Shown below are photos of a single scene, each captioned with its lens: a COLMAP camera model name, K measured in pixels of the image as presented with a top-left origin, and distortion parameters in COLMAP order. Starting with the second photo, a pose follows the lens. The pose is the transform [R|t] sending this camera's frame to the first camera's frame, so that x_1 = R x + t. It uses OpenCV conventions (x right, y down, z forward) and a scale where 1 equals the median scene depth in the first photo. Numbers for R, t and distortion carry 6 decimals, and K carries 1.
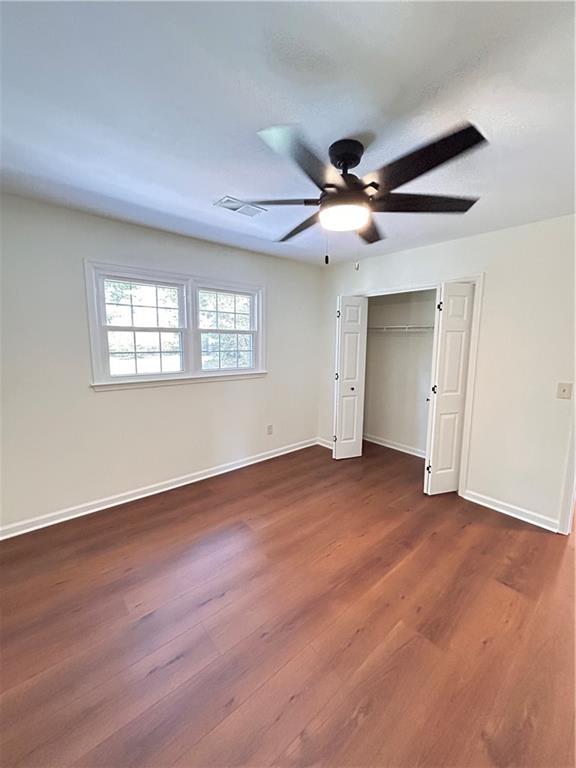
lens RADIAL K [[311.3, 0, 288.0], [0, 311.3, 384.0], [0, 0, 1]] dist [-0.009122, 0.000168]
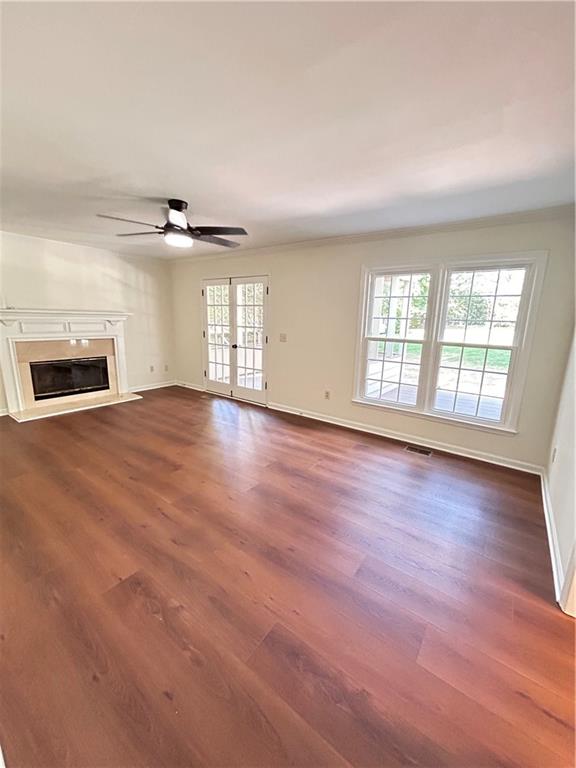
lens RADIAL K [[305.7, 0, 299.6], [0, 305.7, 382.4], [0, 0, 1]] dist [-0.001071, 0.000034]
pose [[0.231583, 0.200902, -0.951844, 1.120401], [-0.181151, 0.970235, 0.160710, -0.129549], [0.955800, 0.135210, 0.261083, 0.898656]]
